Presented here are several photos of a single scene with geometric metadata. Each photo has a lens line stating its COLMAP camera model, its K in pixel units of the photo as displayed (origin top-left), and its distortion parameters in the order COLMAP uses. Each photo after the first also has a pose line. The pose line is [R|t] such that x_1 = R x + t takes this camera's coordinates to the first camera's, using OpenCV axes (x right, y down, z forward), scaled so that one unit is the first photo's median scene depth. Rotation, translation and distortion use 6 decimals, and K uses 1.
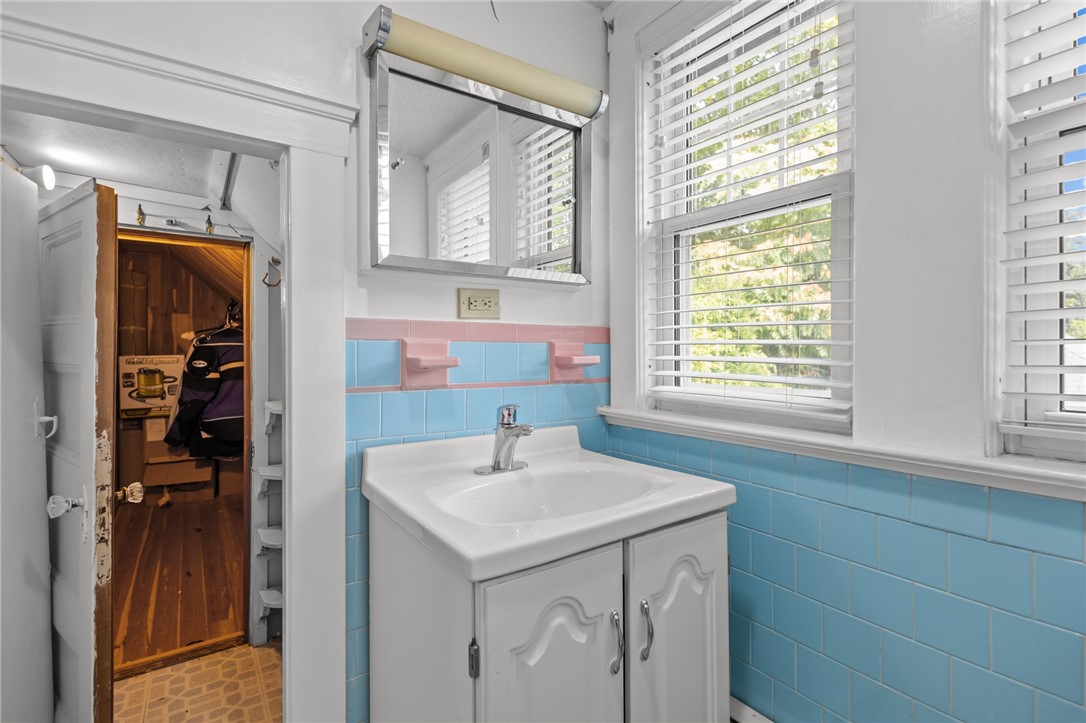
lens RADIAL K [[506.3, 0, 540.9], [0, 506.3, 354.1], [0, 0, 1]] dist [0.007628, -0.002048]
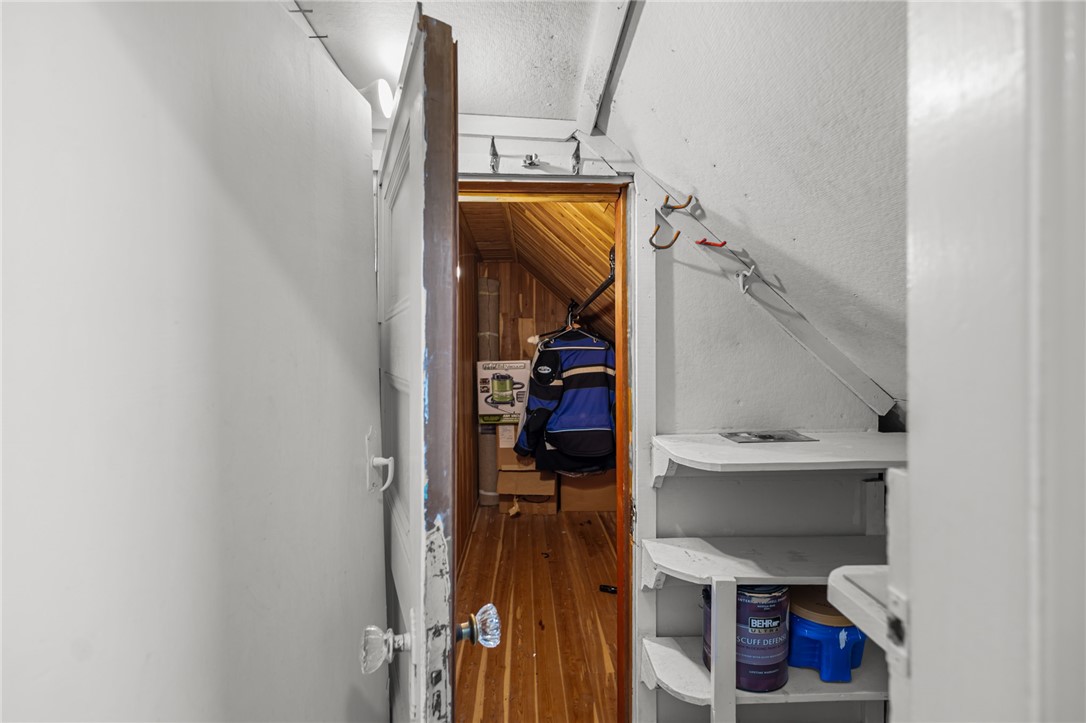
lens RADIAL K [[506.3, 0, 542.6], [0, 506.3, 357.7], [0, 0, 1]] dist [0.007628, -0.002048]
pose [[0.841121, -0.005890, -0.540815, -0.357182], [0.005317, 0.999982, -0.002621, -0.001193], [0.540821, -0.000671, 0.841137, 0.452123]]
